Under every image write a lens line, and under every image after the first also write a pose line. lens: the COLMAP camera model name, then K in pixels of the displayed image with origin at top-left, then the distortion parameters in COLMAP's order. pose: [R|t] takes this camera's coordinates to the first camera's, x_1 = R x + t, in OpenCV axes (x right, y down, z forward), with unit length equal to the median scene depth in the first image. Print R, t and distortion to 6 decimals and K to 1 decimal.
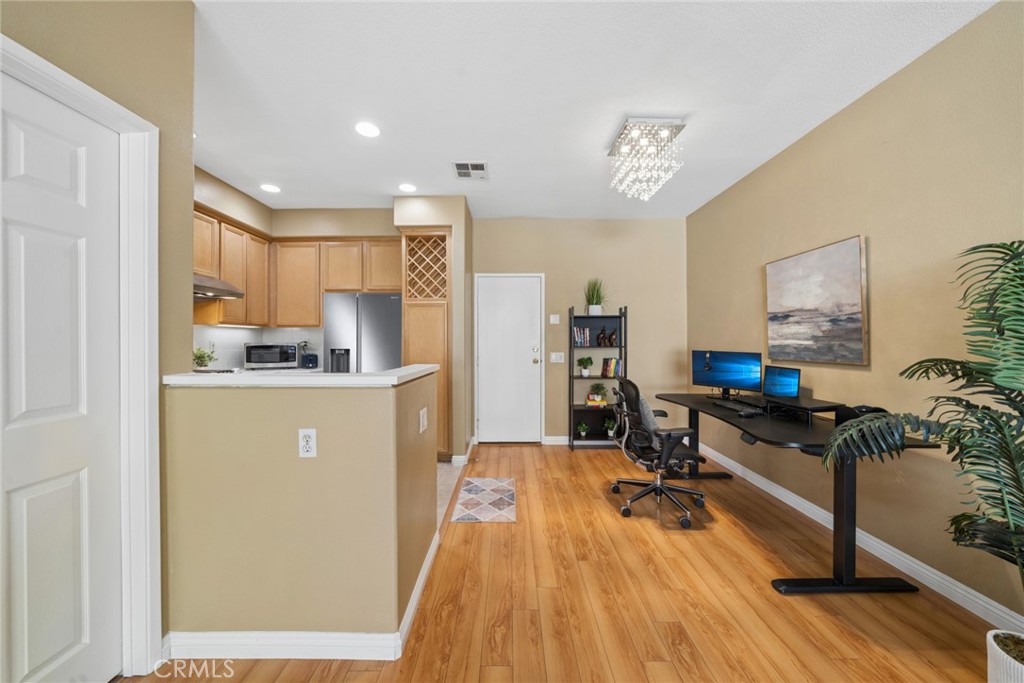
lens RADIAL K [[352.1, 0, 508.1], [0, 352.1, 342.6], [0, 0, 1]] dist [-0.004279, 0.000050]
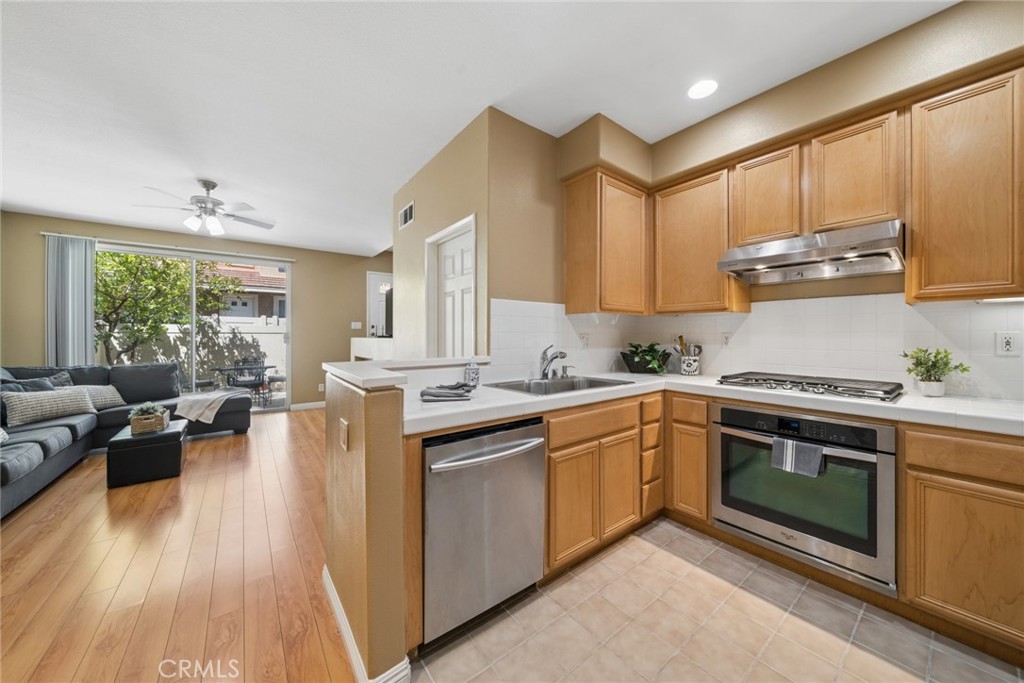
lens RADIAL K [[352.1, 0, 511.1], [0, 352.1, 334.3], [0, 0, 1]] dist [-0.004279, 0.000050]
pose [[-0.793266, 0.002024, -0.608872, -0.029391], [0.000441, 0.999996, 0.002749, -0.005772], [0.608875, 0.001913, -0.793264, 0.963539]]
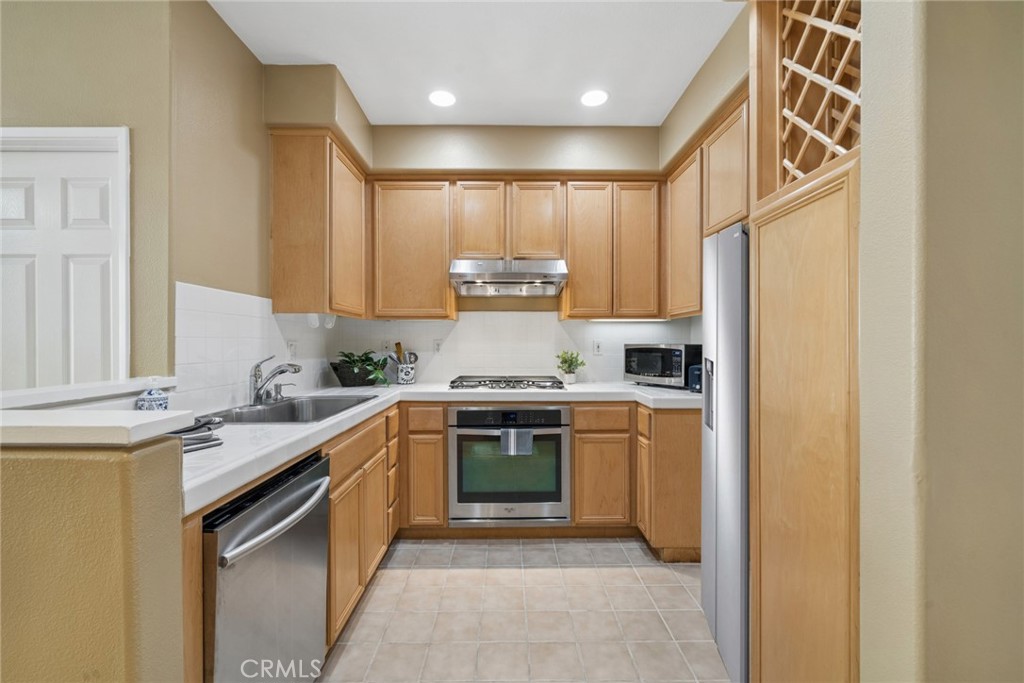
lens RADIAL K [[437.0, 0, 496.9], [0, 437.0, 342.7], [0, 0, 1]] dist [-0.003531, 0.001760]
pose [[0.004350, 0.003282, -0.999985, 0.100306], [-0.003383, 0.999989, 0.003267, -0.003789], [0.999985, 0.003368, 0.004361, 0.779132]]
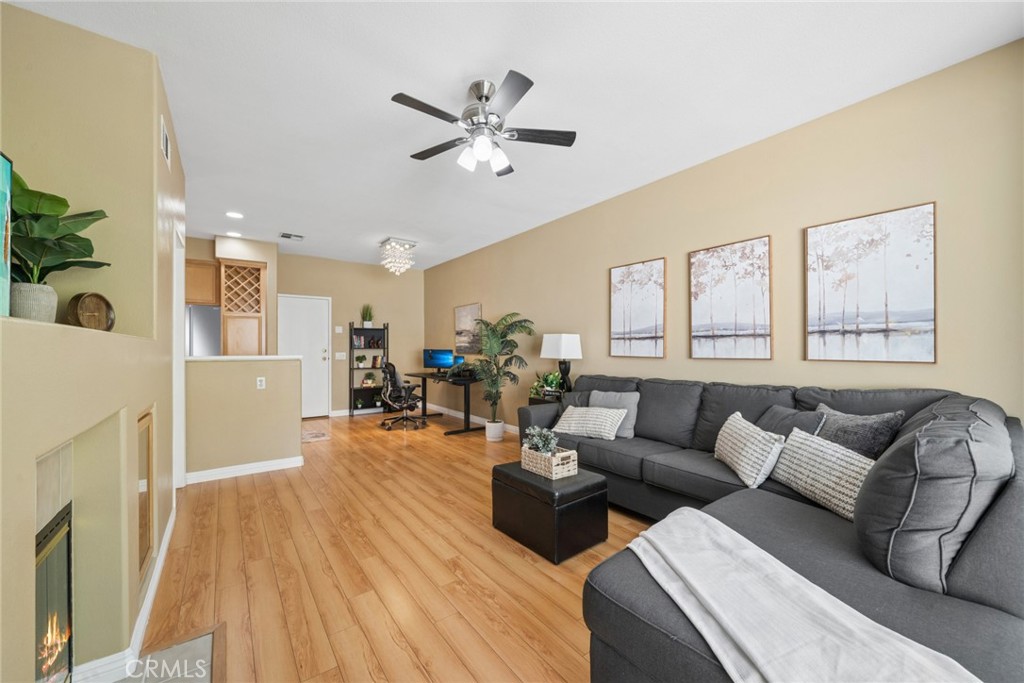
lens RADIAL K [[388.2, 0, 509.8], [0, 388.2, 346.9], [0, 0, 1]] dist [0.000374, -0.000294]
pose [[0.802665, 0.001646, 0.596427, -0.312081], [0.004431, 0.999952, -0.008723, 0.027159], [-0.596413, 0.009644, 0.802620, -0.857333]]
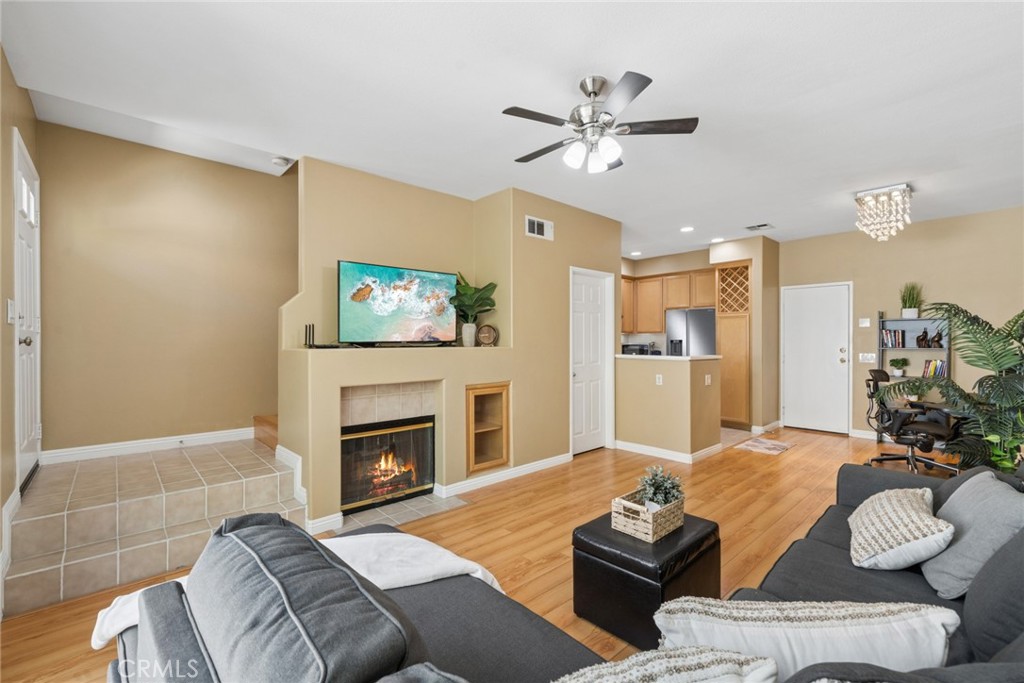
lens RADIAL K [[437.0, 0, 506.5], [0, 437.0, 342.7], [0, 0, 1]] dist [-0.003531, 0.001760]
pose [[0.674376, 0.004755, -0.738373, 0.461906], [-0.003340, 0.999989, 0.003389, -0.005797], [0.738381, 0.000180, 0.674384, -0.878182]]
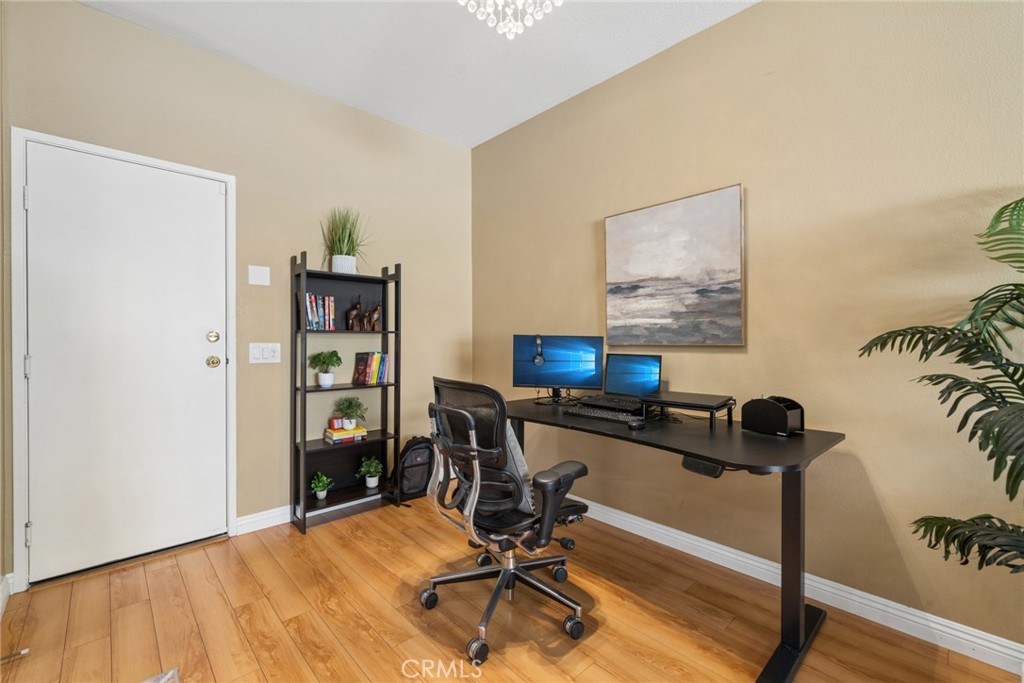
lens RADIAL K [[437.0, 0, 514.2], [0, 437.0, 341.4], [0, 0, 1]] dist [-0.003531, 0.001760]
pose [[0.725677, -0.001528, 0.688034, -0.036114], [0.000558, 0.999999, 0.001632, 0.030850], [-0.688035, -0.000800, 0.725677, 0.375123]]
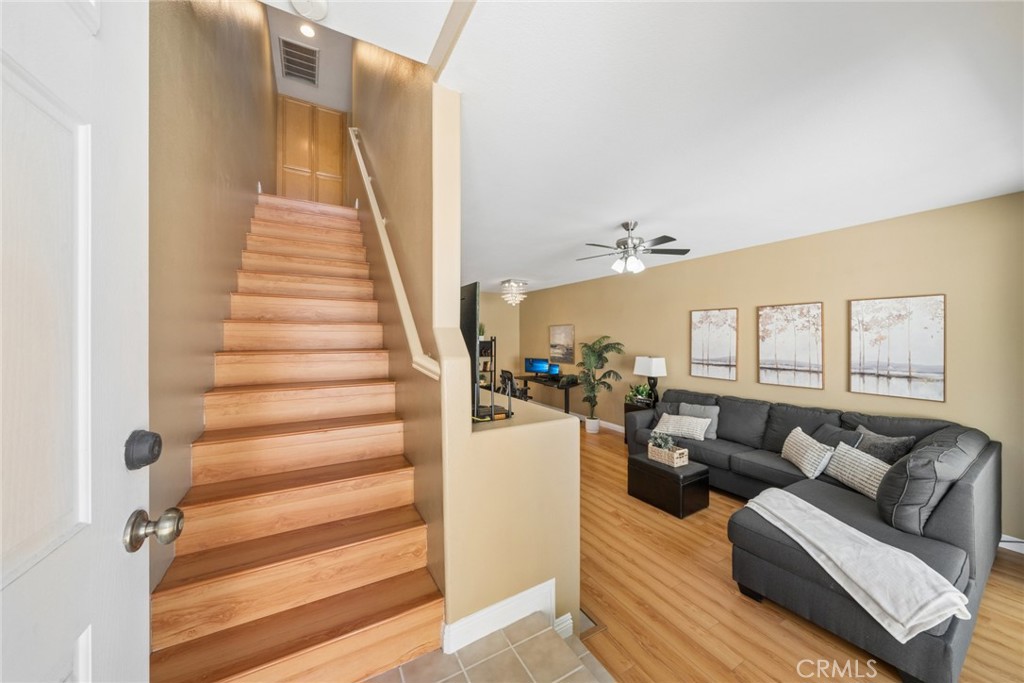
lens RADIAL K [[352.1, 0, 506.9], [0, 352.1, 337.6], [0, 0, 1]] dist [-0.004279, 0.000050]
pose [[0.871409, 0.002494, 0.490550, -0.721135], [0.000165, 0.999986, -0.005377, -0.098380], [-0.490556, 0.004766, 0.871396, -0.981266]]
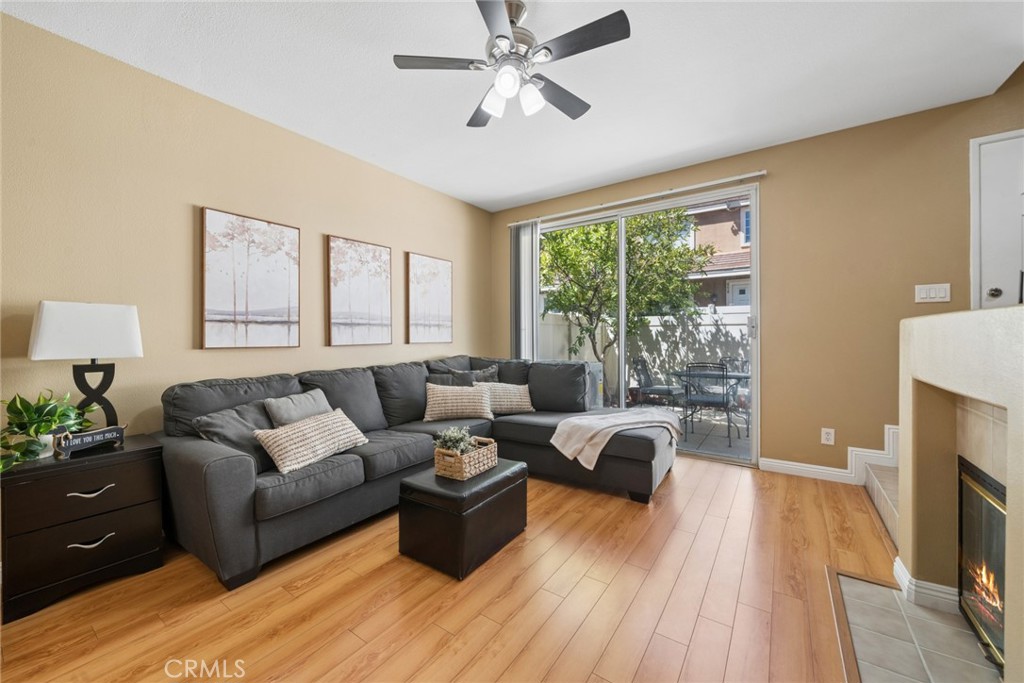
lens RADIAL K [[388.2, 0, 508.9], [0, 388.2, 338.6], [0, 0, 1]] dist [0.000374, -0.000294]
pose [[-0.818241, 0.000020, 0.574875, -0.257048], [0.008789, 0.999884, 0.012475, 0.023976], [-0.574808, 0.015260, -0.818146, 0.133898]]
